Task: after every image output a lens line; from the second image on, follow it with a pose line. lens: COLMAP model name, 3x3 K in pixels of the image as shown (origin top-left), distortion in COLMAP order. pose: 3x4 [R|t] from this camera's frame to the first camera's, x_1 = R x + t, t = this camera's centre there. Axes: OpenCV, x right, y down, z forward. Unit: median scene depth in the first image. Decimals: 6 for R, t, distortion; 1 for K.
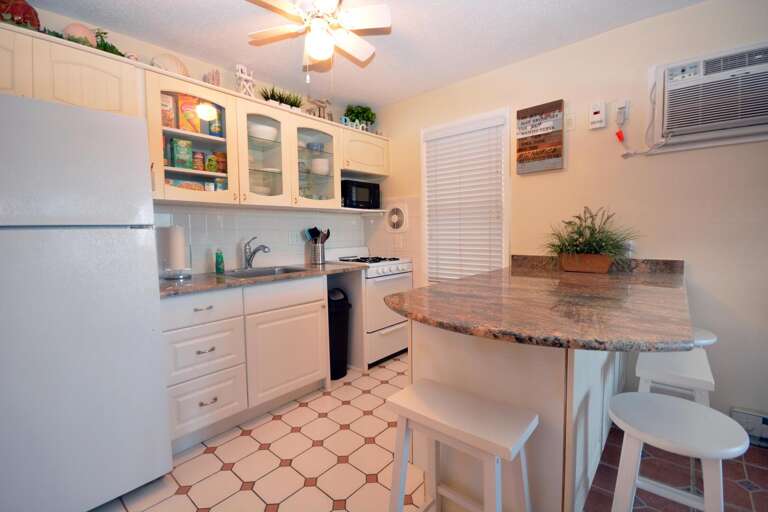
lens RADIAL K [[338.7, 0, 382.9], [0, 338.7, 255.8], [0, 0, 1]] dist [0.002300, -0.001458]
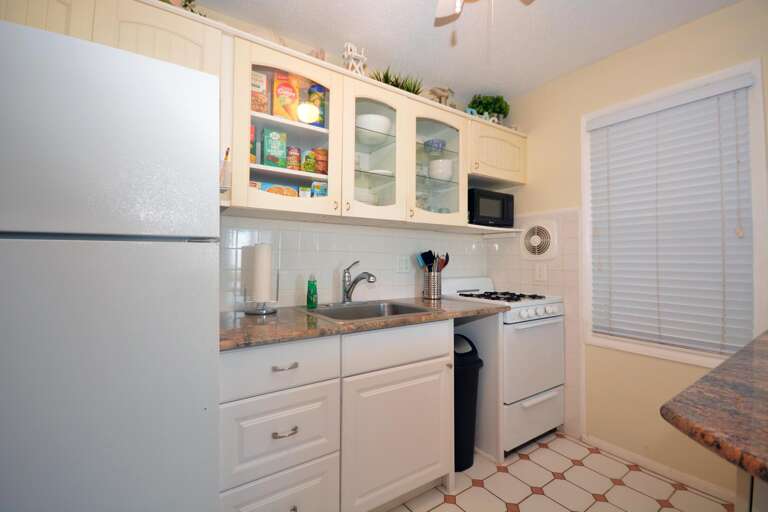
lens RADIAL K [[338.7, 0, 384.7], [0, 338.7, 256.6], [0, 0, 1]] dist [0.002300, -0.001458]
pose [[0.970185, 0.017911, -0.241704, -0.138400], [-0.036922, 0.996548, -0.074355, -0.012106], [0.239538, 0.081062, 0.967497, 0.290693]]
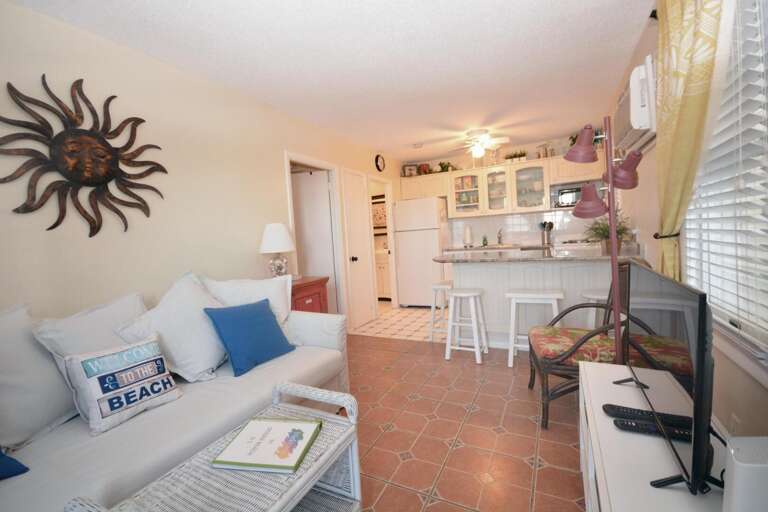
lens RADIAL K [[338.7, 0, 385.3], [0, 338.7, 256.8], [0, 0, 1]] dist [0.002300, -0.001458]
pose [[0.235617, 0.060772, -0.969944, 1.497358], [-0.015816, 0.998151, 0.058697, 0.000369], [0.971717, 0.001511, 0.236142, -0.158702]]
